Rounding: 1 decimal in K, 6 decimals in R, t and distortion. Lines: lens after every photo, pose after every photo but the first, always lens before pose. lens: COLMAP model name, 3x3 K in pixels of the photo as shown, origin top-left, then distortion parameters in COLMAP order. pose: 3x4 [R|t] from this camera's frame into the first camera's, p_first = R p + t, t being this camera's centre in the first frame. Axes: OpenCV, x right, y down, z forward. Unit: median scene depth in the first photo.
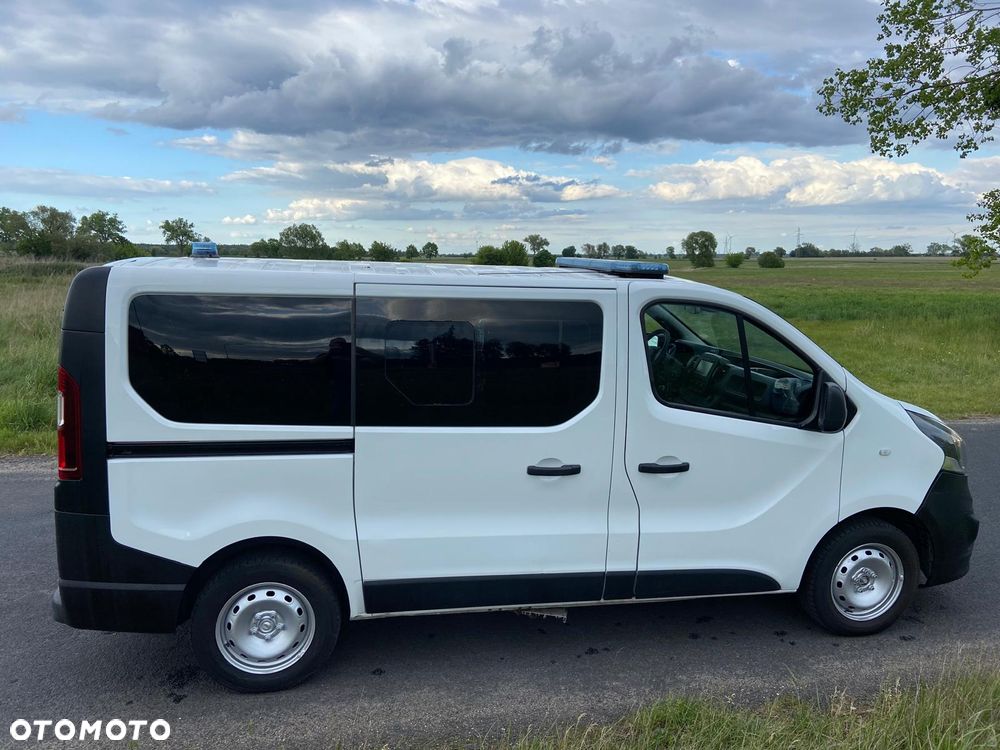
lens RADIAL K [[750.8, 0, 493.6], [0, 750.8, 368.6], [0, 0, 1]] dist [0.119970, -0.141919]
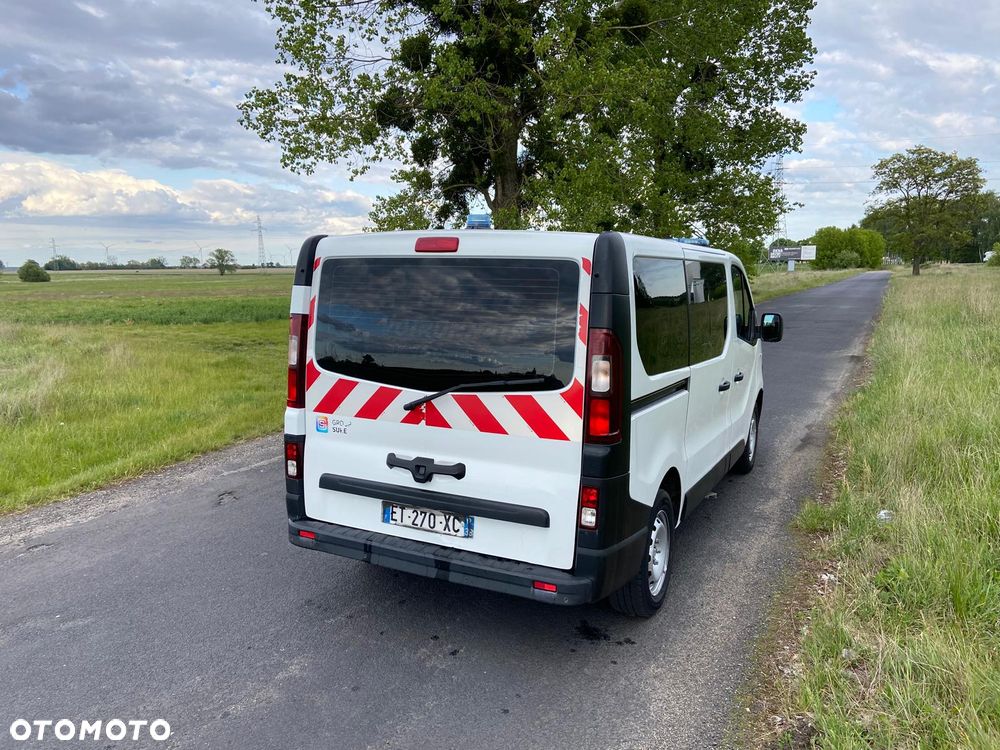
lens RADIAL K [[750.8, 0, 495.1], [0, 750.8, 380.2], [0, 0, 1]] dist [0.119970, -0.141919]
pose [[0.619076, -0.128508, 0.774746, -0.227027], [0.130028, 0.989678, 0.060257, -0.002660], [-0.774492, 0.063434, 0.629395, 0.080584]]
